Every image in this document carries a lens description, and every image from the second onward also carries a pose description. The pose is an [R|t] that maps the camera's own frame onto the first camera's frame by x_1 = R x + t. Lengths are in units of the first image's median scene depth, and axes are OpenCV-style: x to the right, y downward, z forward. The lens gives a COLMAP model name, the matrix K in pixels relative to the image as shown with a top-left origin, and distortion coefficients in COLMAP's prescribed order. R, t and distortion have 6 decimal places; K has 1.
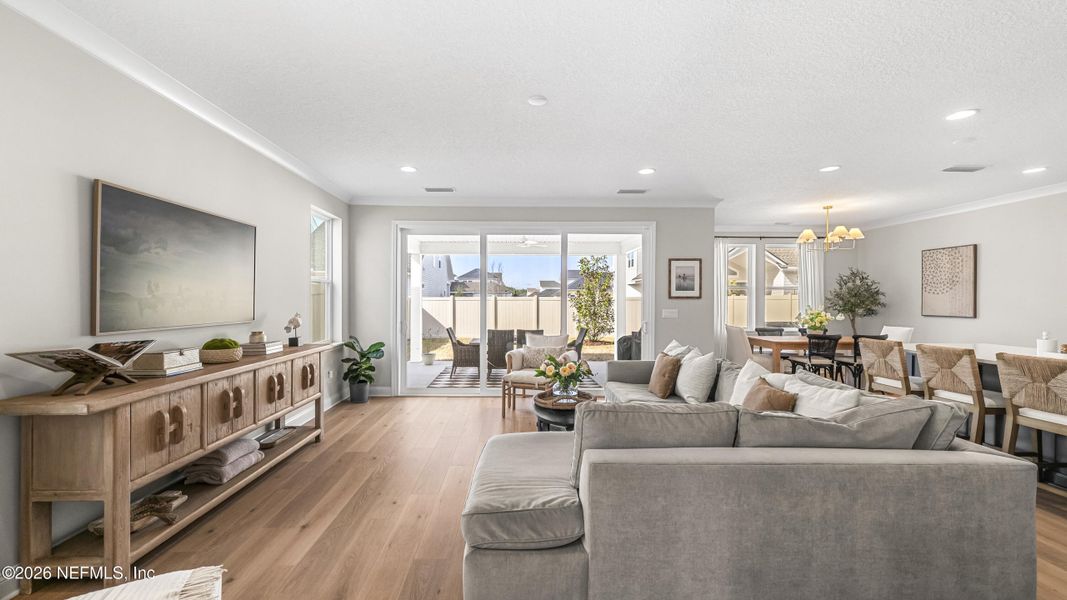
lens RADIAL K [[443.3, 0, 526.1], [0, 443.3, 303.3], [0, 0, 1]] dist [0.001481, 0.000620]
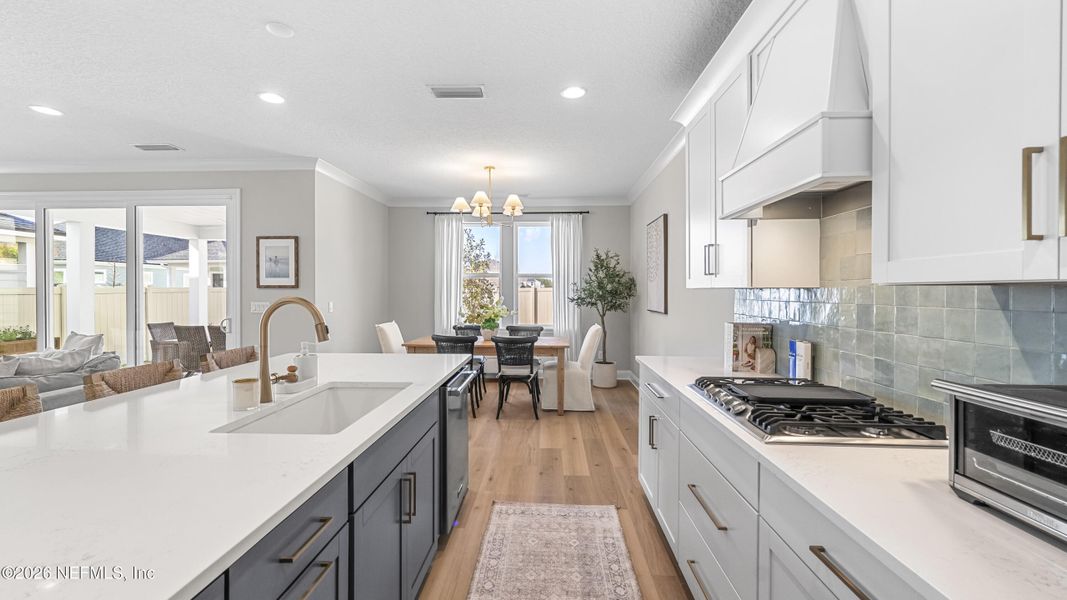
lens RADIAL K [[443.3, 0, 526.1], [0, 443.3, 303.3], [0, 0, 1]] dist [0.001481, 0.000620]
pose [[0.995648, 0.002643, -0.093152, 0.843852], [-0.000823, 0.999808, 0.019570, 0.000083], [0.093186, -0.019408, 0.995460, 0.267924]]
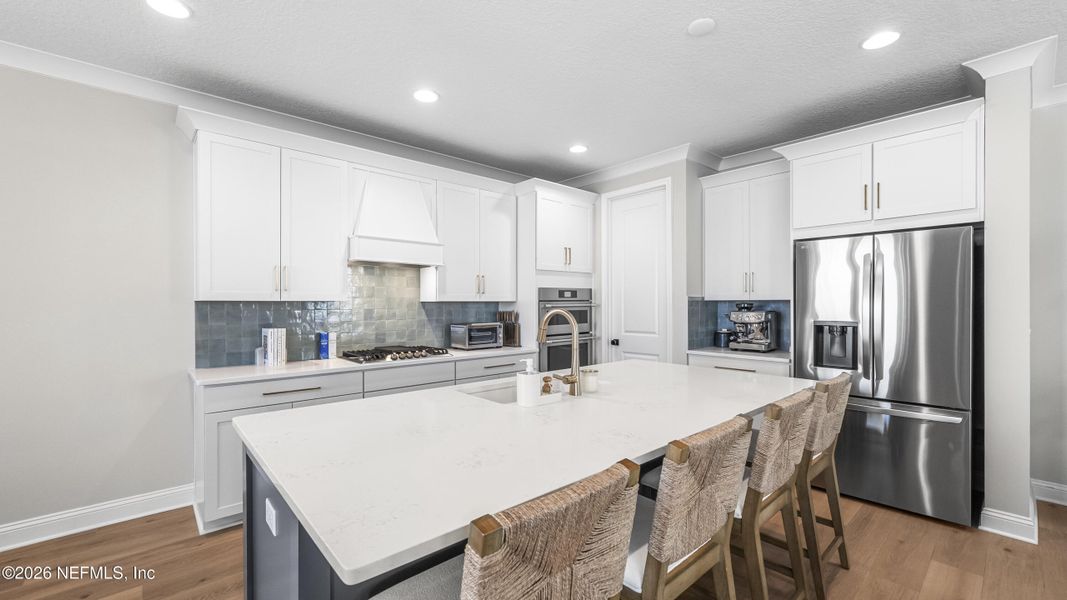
lens RADIAL K [[443.3, 0, 526.1], [0, 443.3, 303.3], [0, 0, 1]] dist [0.001481, 0.000620]
pose [[-0.631666, -0.004250, 0.775229, 0.437006], [0.003474, 0.999959, 0.008313, -0.005915], [-0.775233, 0.007944, -0.631626, 0.764500]]
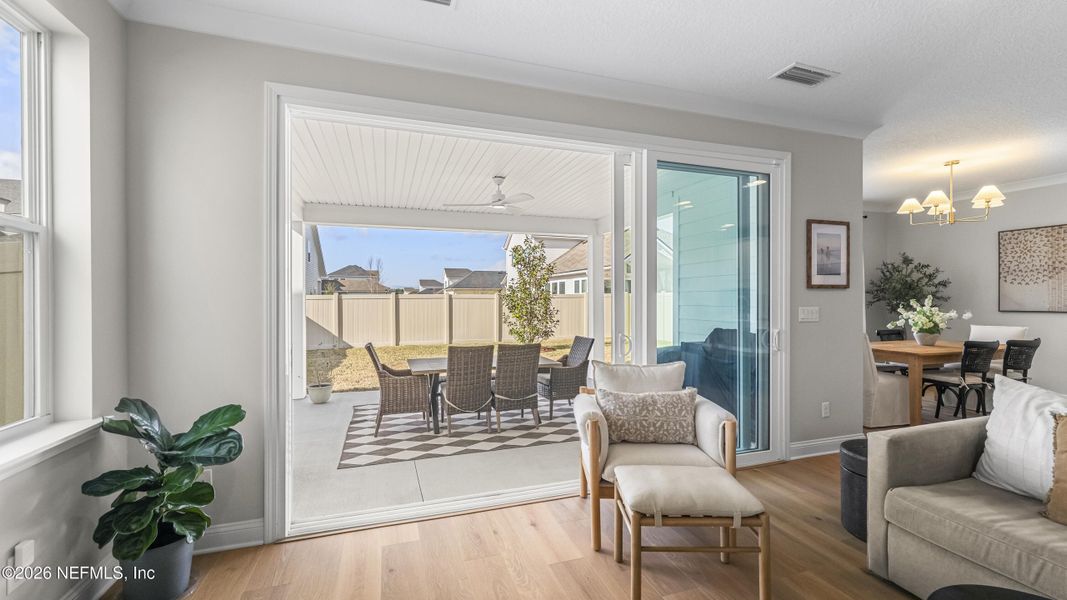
lens RADIAL K [[432.1, 0, 533.5], [0, 432.1, 300.0], [0, 0, 1]] dist [0.000907, 0.000827]
pose [[0.955774, -0.006859, 0.294021, -0.184350], [0.008549, 0.999954, -0.004461, 0.003805], [-0.293977, 0.006777, 0.955789, 0.554515]]
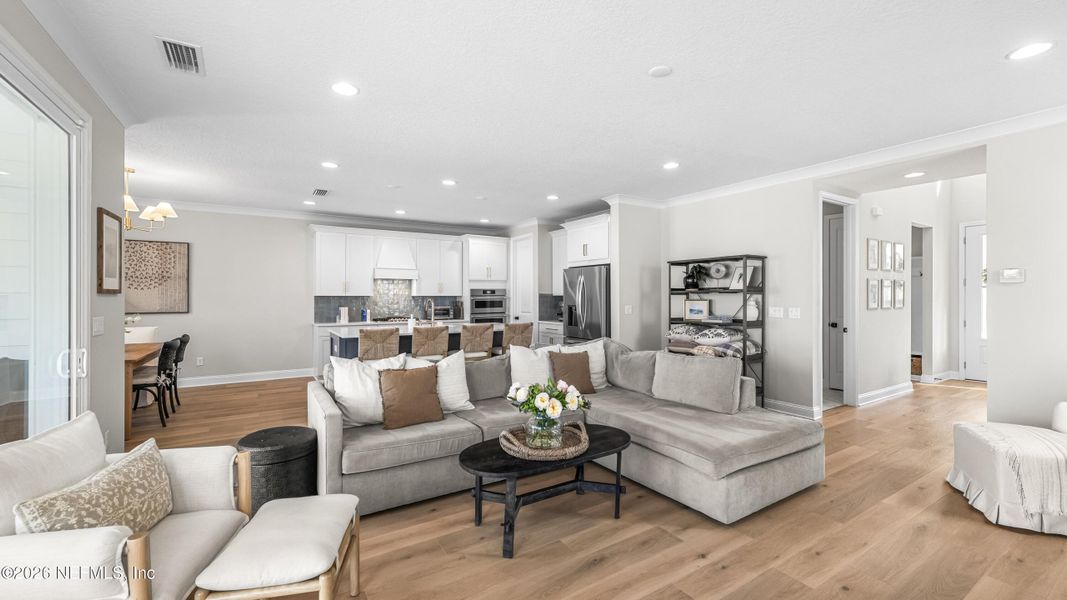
lens RADIAL K [[432.1, 0, 533.5], [0, 432.1, 300.0], [0, 0, 1]] dist [0.000907, 0.000827]
pose [[-0.508295, -0.009724, 0.861128, -0.294002], [0.004408, 0.999894, 0.013893, -0.008254], [-0.861172, 0.010858, -0.508198, 0.823458]]
